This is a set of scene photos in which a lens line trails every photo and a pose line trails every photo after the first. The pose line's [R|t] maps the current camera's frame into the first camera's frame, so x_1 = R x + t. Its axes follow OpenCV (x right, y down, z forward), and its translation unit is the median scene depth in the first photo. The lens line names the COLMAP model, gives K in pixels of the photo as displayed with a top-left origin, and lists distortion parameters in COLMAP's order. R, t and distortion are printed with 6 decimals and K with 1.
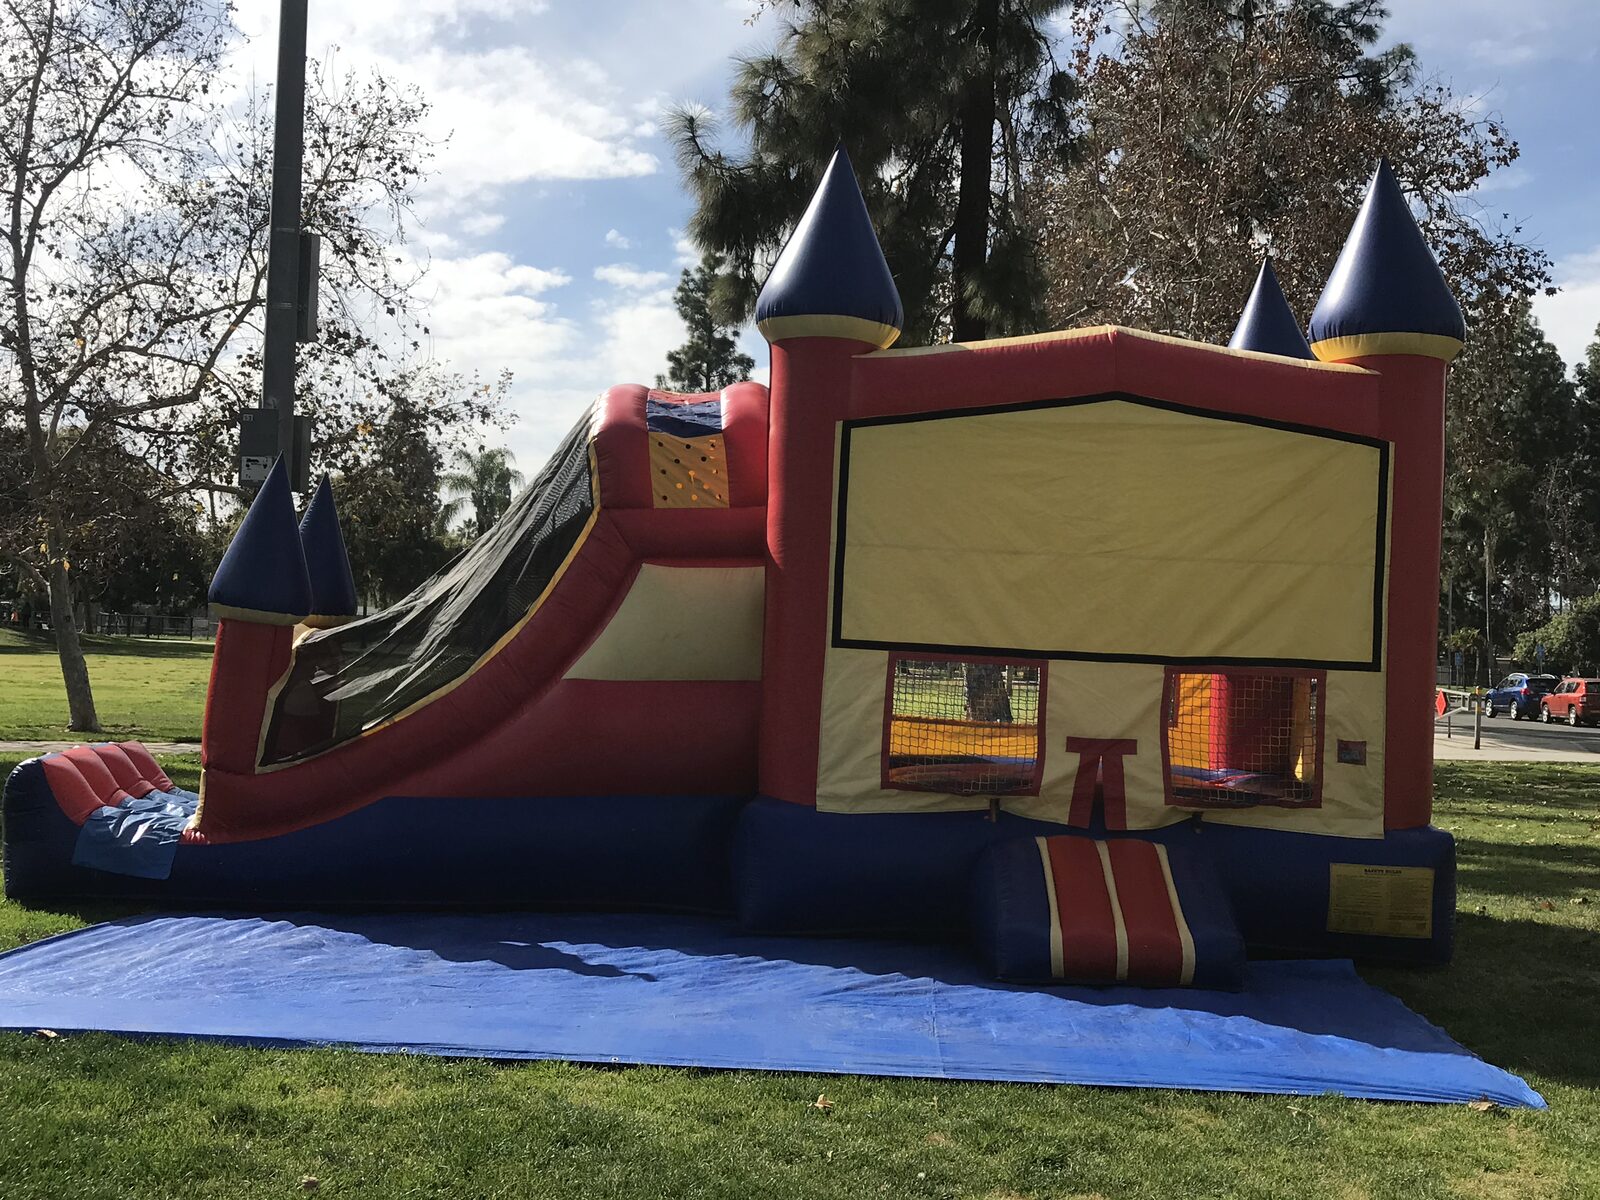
lens RADIAL K [[1977.6, 0, 818.2], [0, 1977.6, 527.6], [0, 0, 1]] dist [0.049645, 0.000000]
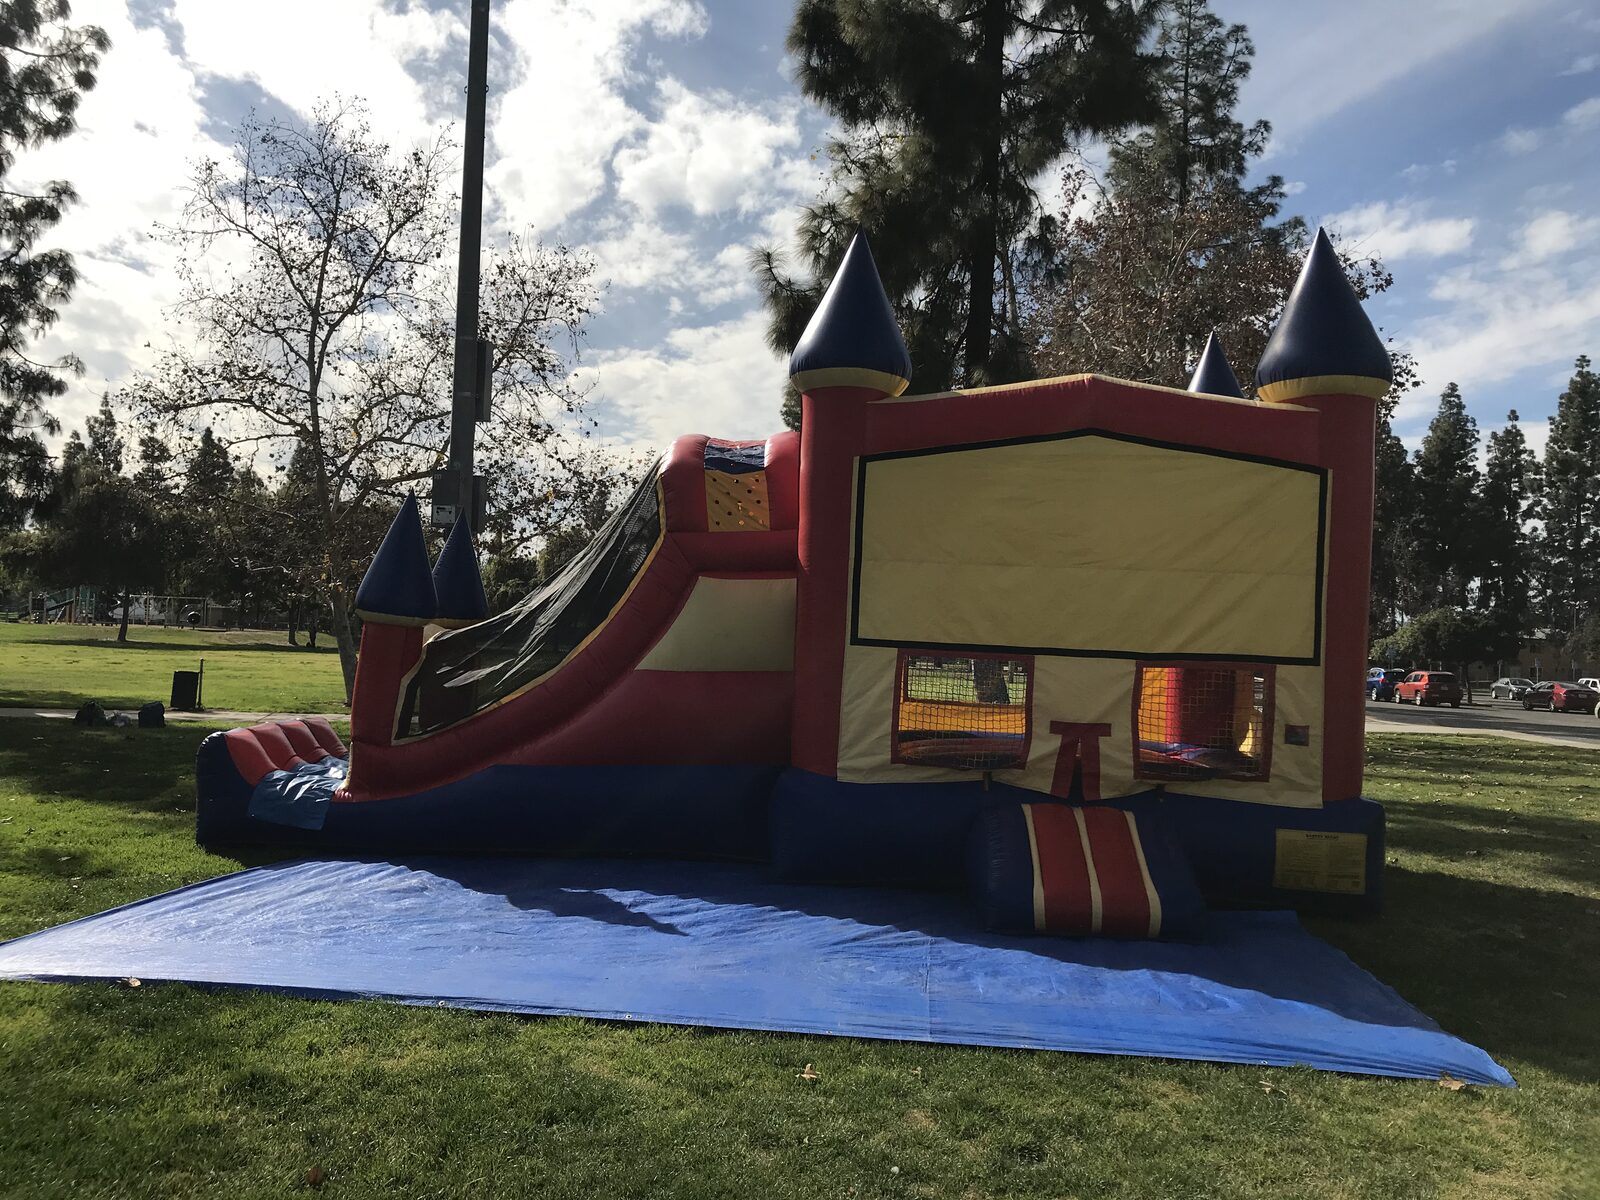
lens RADIAL K [[1305.4, 0, 794.9], [0, 1305.4, 595.8], [0, 0, 1]] dist [0.034359, -0.027995]
pose [[0.997520, -0.001959, -0.070351, 0.028336], [0.003287, 0.999819, 0.018761, 0.015782], [0.070302, -0.018945, 0.997346, 0.204007]]
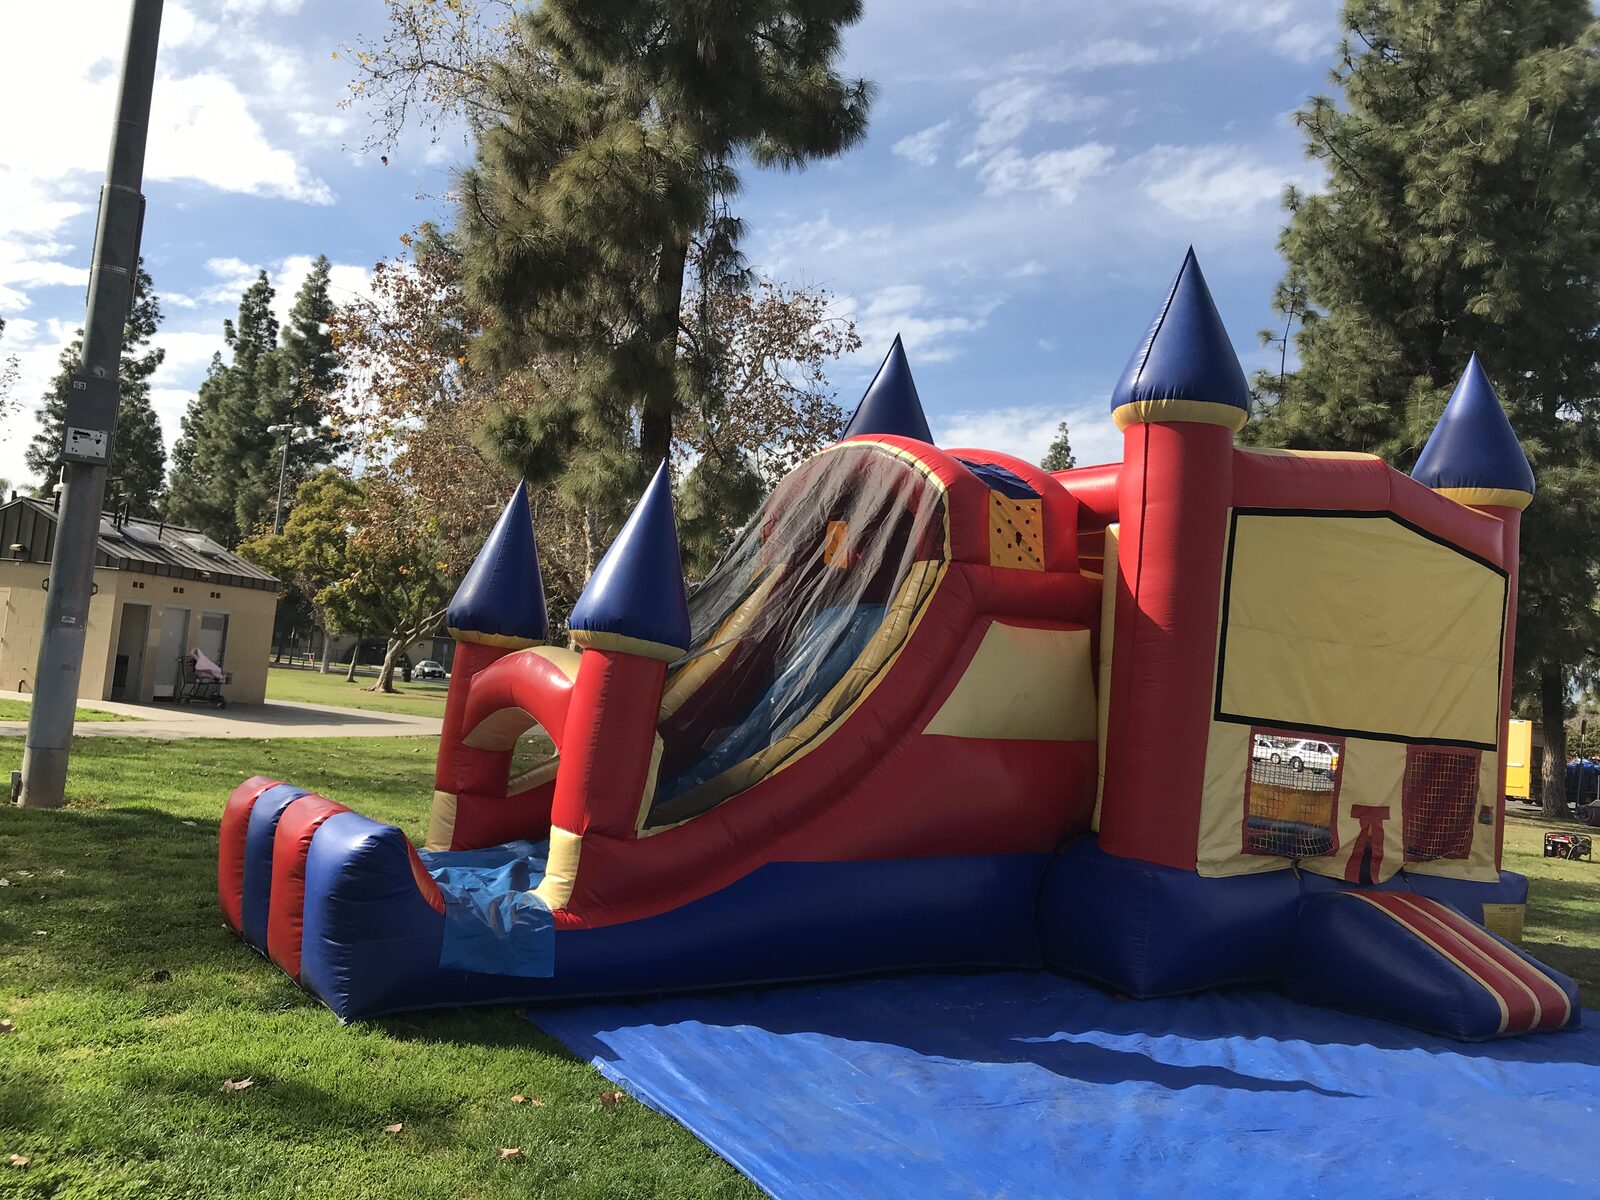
lens RADIAL K [[1305.4, 0, 806.7], [0, 1305.4, 608.8], [0, 0, 1]] dist [0.034359, -0.027995]
pose [[0.838693, 0.076327, 0.539229, -0.540350], [-0.095737, 0.995374, 0.008012, 0.016187], [-0.536123, -0.058344, 0.842121, 0.515273]]
